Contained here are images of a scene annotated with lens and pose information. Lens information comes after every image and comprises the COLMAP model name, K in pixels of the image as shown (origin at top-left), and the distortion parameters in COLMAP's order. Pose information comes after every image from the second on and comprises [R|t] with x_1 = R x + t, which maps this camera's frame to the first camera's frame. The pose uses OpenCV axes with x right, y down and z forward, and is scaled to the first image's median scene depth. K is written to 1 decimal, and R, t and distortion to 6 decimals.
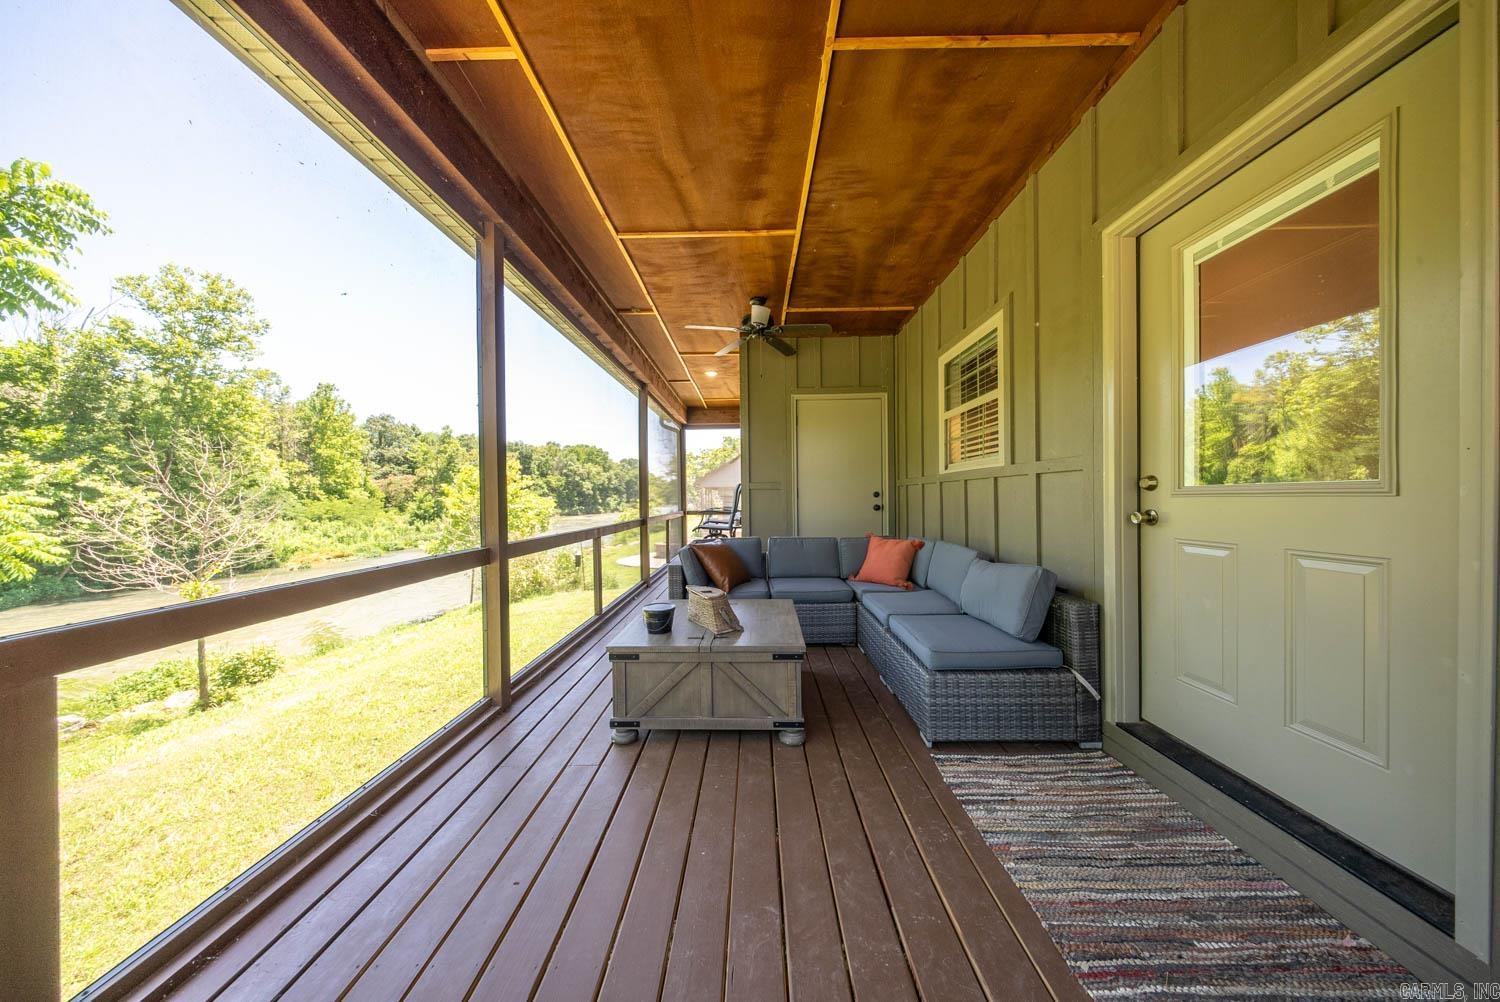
lens RADIAL K [[453.6, 0, 750.0], [0, 453.6, 501.0], [0, 0, 1]] dist [0.007956, -0.002777]
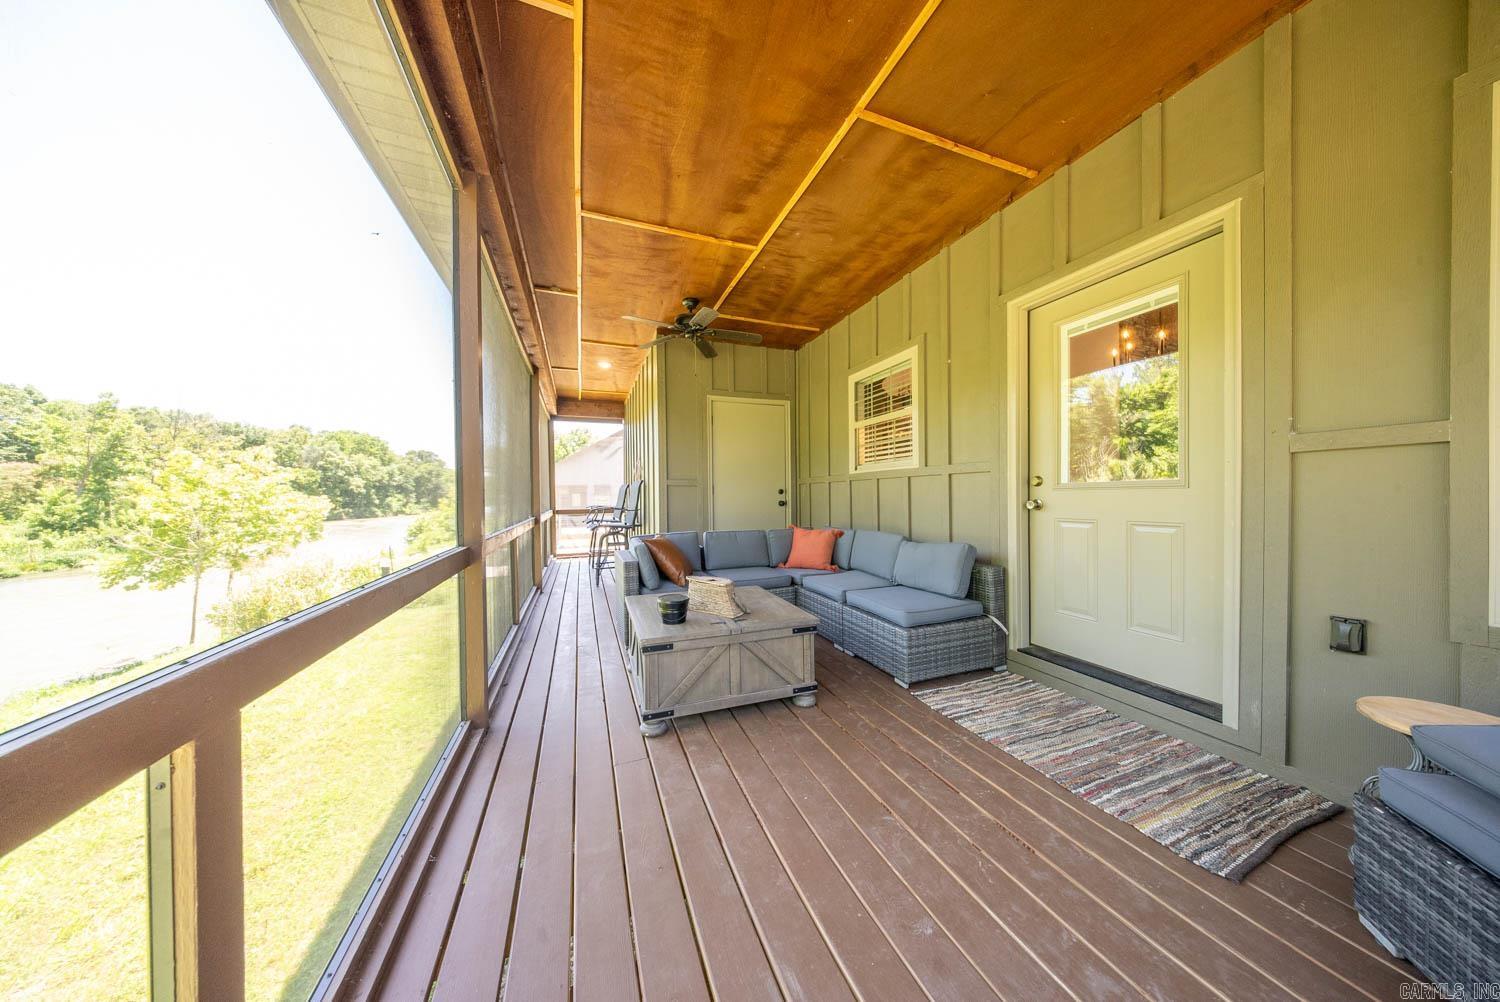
lens RADIAL K [[453.6, 0, 750.0], [0, 453.6, 501.0], [0, 0, 1]] dist [0.007956, -0.002777]
pose [[0.926005, -0.002149, 0.377506, -0.426229], [0.002525, 0.999997, -0.000502, 0.018505], [-0.377503, 0.001418, 0.926007, -0.002966]]
